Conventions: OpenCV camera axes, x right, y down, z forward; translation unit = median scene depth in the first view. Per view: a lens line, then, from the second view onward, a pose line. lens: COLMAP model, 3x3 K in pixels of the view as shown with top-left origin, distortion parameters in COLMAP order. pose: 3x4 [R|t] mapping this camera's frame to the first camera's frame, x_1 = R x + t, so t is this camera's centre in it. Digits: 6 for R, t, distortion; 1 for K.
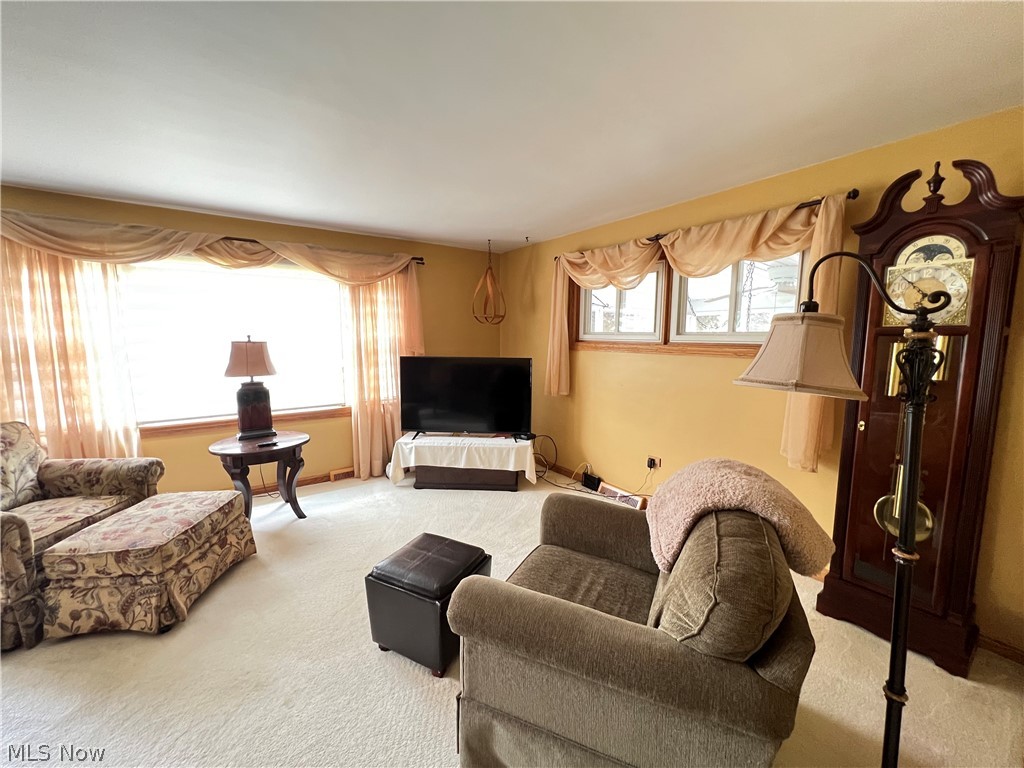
lens RADIAL K [[407.8, 0, 512.0], [0, 407.8, 384.0], [0, 0, 1]] dist [-0.001878, 0.000292]
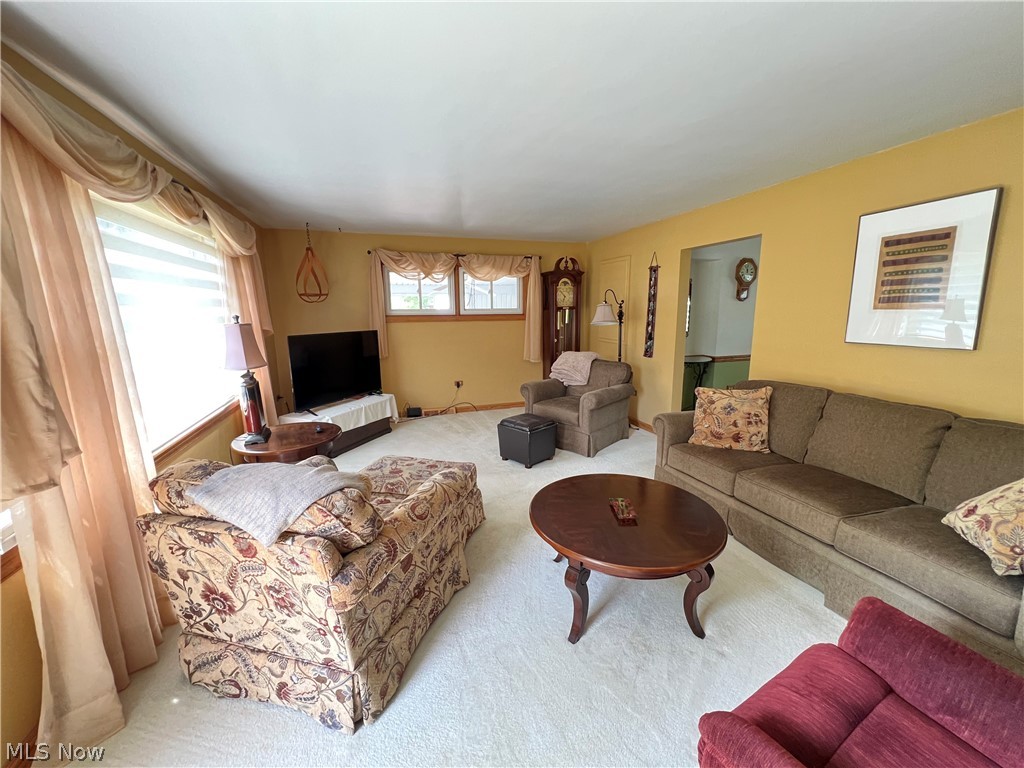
lens RADIAL K [[407.8, 0, 512.0], [0, 407.8, 384.0], [0, 0, 1]] dist [-0.001878, 0.000292]
pose [[0.295667, -0.179854, 0.938208, -1.276301], [0.122691, 0.981133, 0.149418, -0.042487], [-0.947380, 0.070931, 0.312155, 0.250439]]
